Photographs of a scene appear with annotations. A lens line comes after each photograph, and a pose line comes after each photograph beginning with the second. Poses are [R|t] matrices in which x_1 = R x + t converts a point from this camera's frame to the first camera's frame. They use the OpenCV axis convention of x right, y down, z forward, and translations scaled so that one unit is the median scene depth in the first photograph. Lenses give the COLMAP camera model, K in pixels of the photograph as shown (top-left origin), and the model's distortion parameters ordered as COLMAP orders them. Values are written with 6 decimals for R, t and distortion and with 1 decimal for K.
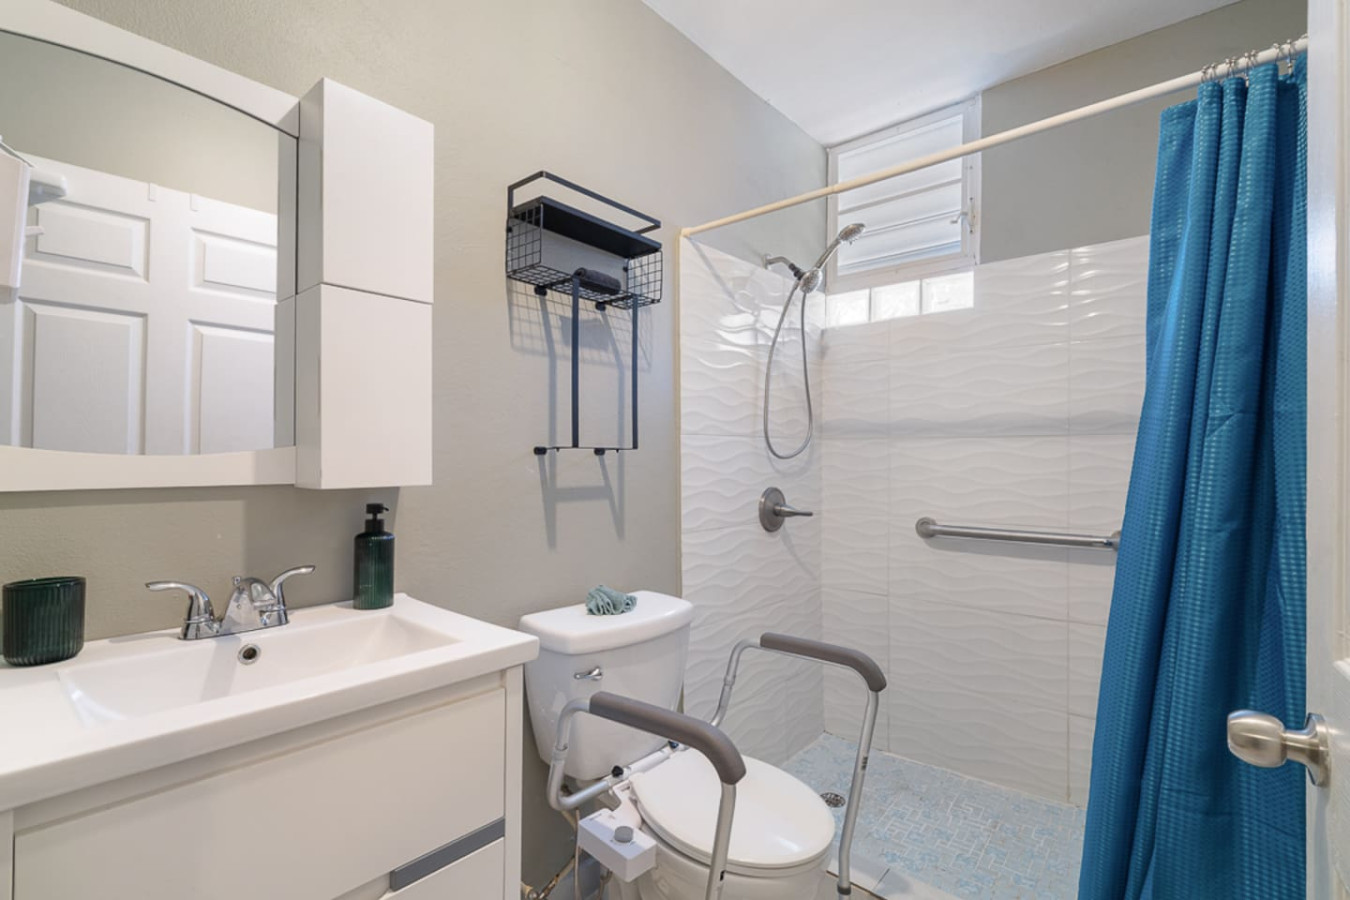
lens RADIAL K [[619.7, 0, 666.4], [0, 619.7, 451.9], [0, 0, 1]] dist [-0.000206, -0.000007]
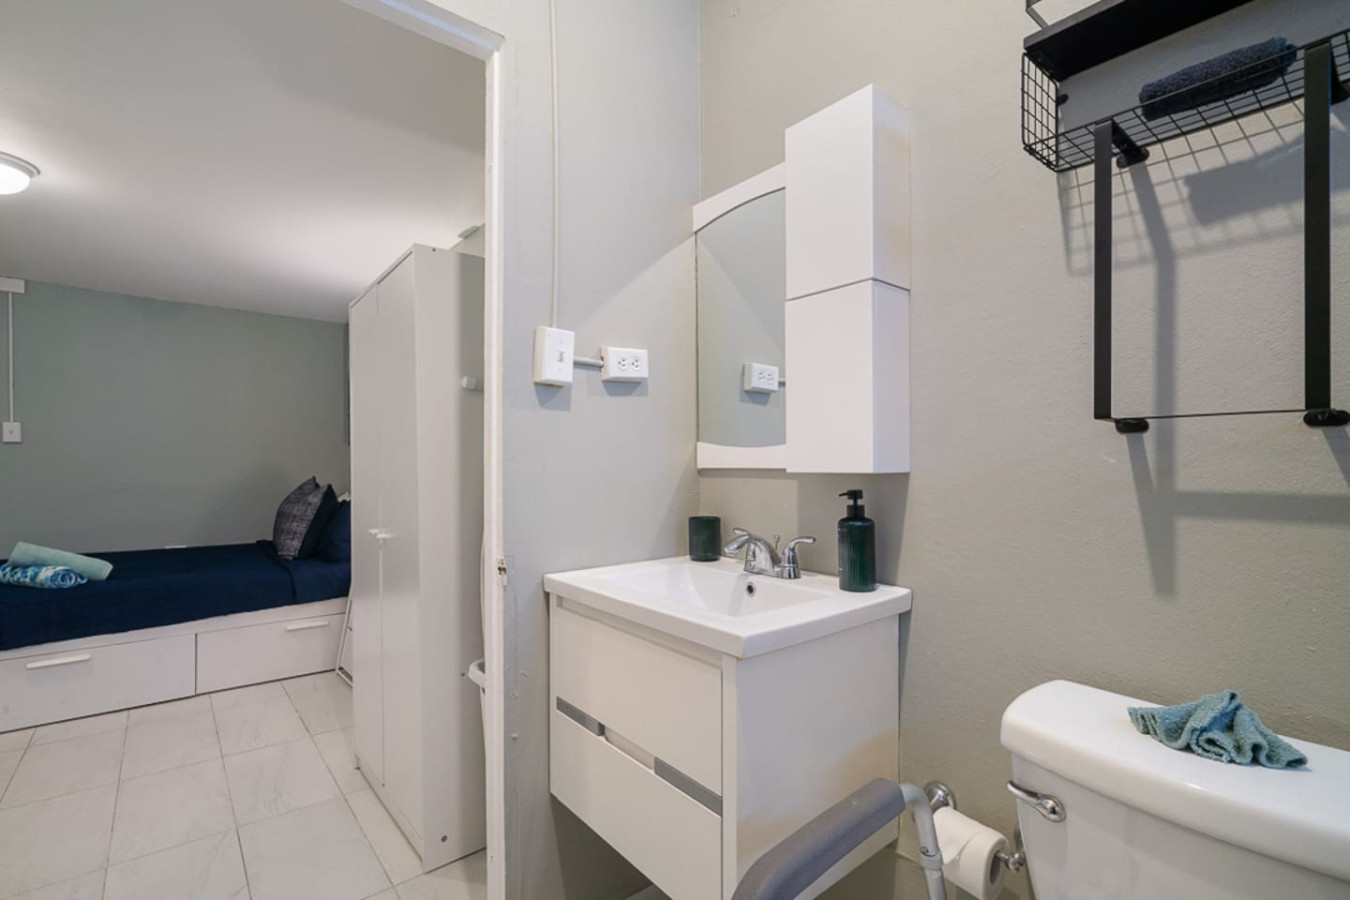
lens RADIAL K [[619.7, 0, 670.6], [0, 619.7, 456.3], [0, 0, 1]] dist [-0.000206, -0.000007]
pose [[-0.154496, -0.005609, -0.987978, 0.588892], [0.018961, 0.999783, -0.008641, 0.030502], [0.987812, -0.020068, -0.154356, 0.846703]]
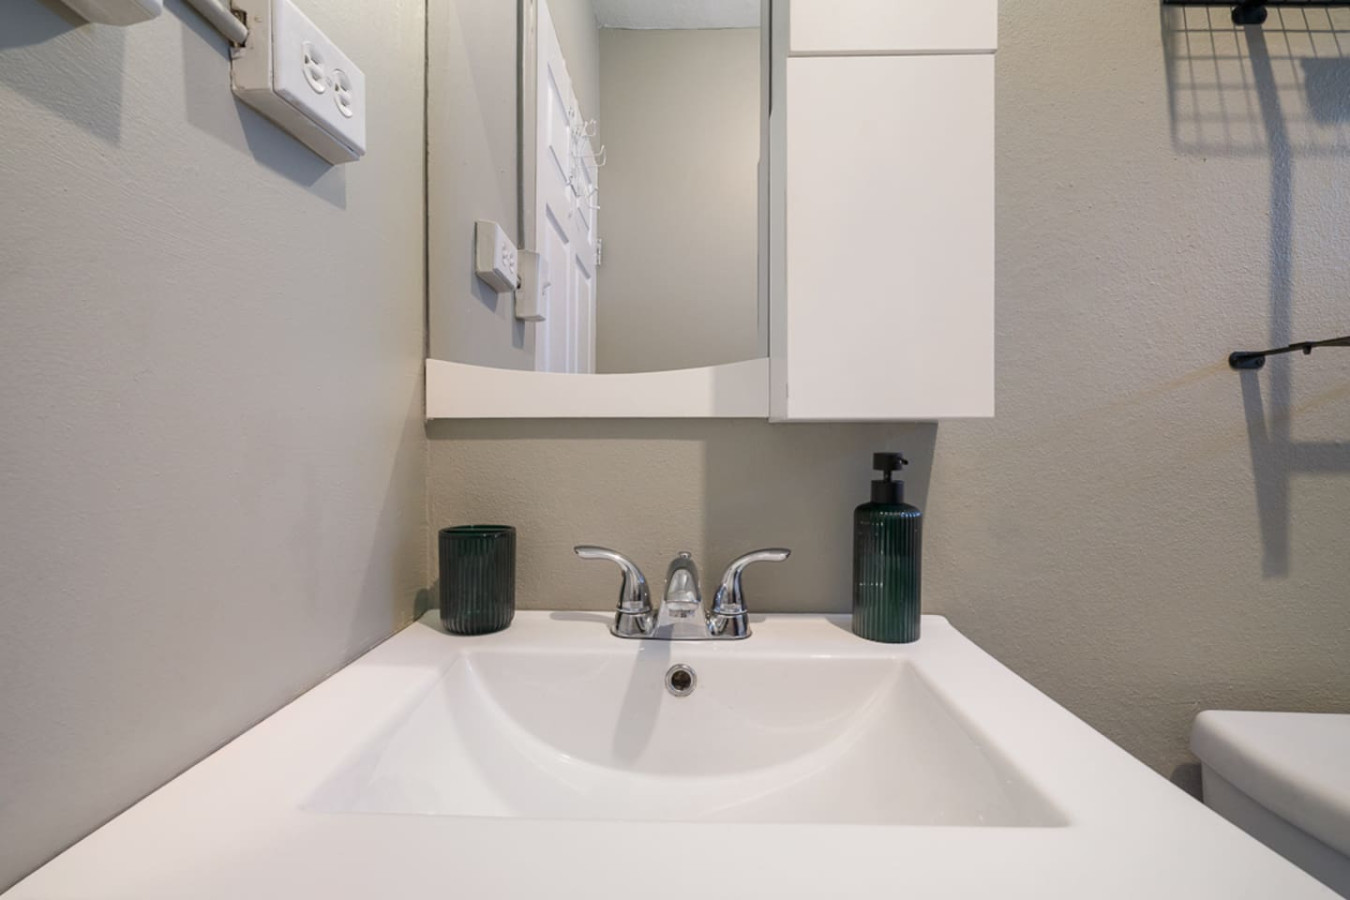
lens RADIAL K [[619.7, 0, 674.9], [0, 619.7, 446.3], [0, 0, 1]] dist [-0.000206, -0.000007]
pose [[0.650122, 0.008357, -0.759783, -0.166824], [0.008765, 0.999790, 0.018497, 0.064831], [0.759779, -0.018685, 0.649913, 0.481750]]
